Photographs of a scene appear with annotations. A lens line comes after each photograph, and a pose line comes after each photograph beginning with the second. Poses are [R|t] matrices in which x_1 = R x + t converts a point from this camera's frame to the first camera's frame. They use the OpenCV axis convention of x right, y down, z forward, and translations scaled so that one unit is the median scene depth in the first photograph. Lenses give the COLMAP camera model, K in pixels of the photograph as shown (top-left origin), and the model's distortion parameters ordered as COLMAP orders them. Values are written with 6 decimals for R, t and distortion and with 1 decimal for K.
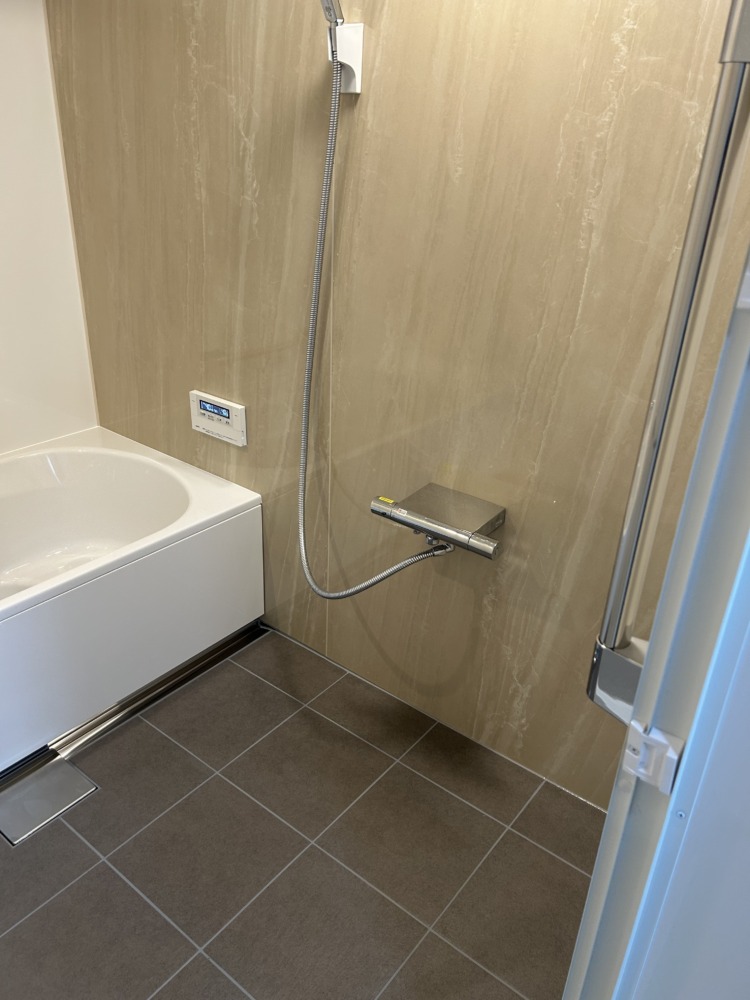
lens RADIAL K [[758.2, 0, 372.1], [0, 758.2, 502.5], [0, 0, 1]] dist [0.047378, -0.053471]
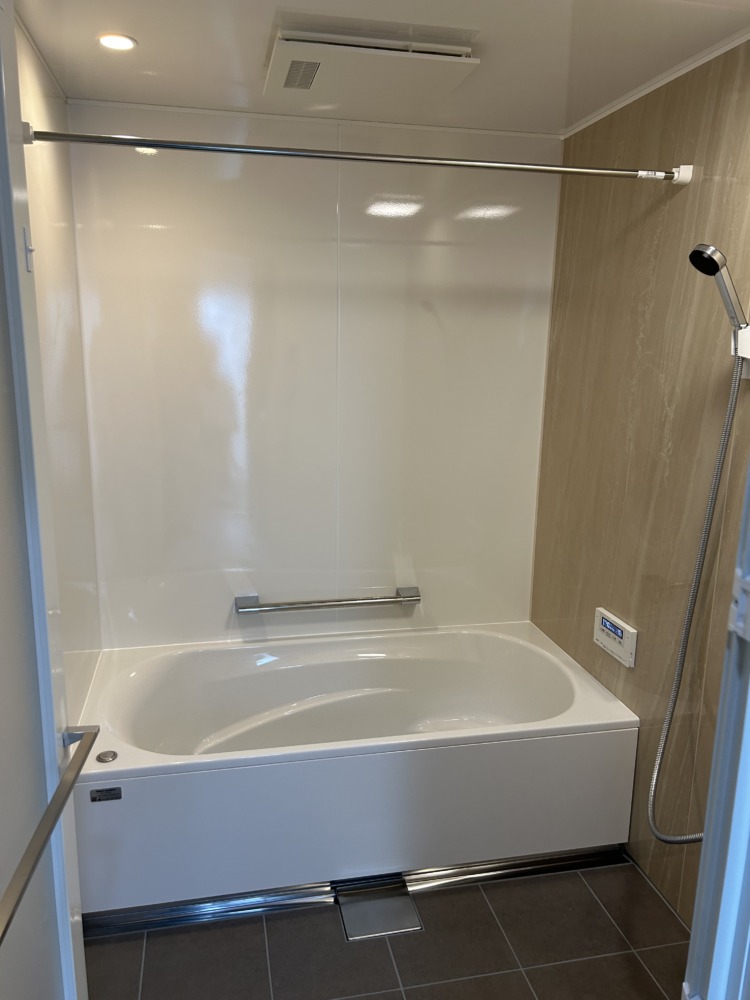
lens RADIAL K [[758.2, 0, 373.5], [0, 758.2, 506.3], [0, 0, 1]] dist [0.047378, -0.053471]
pose [[0.774086, 0.118959, -0.621804, 0.212592], [-0.275686, 0.947510, -0.161932, -0.018118], [0.569902, 0.296772, 0.766249, -0.100630]]
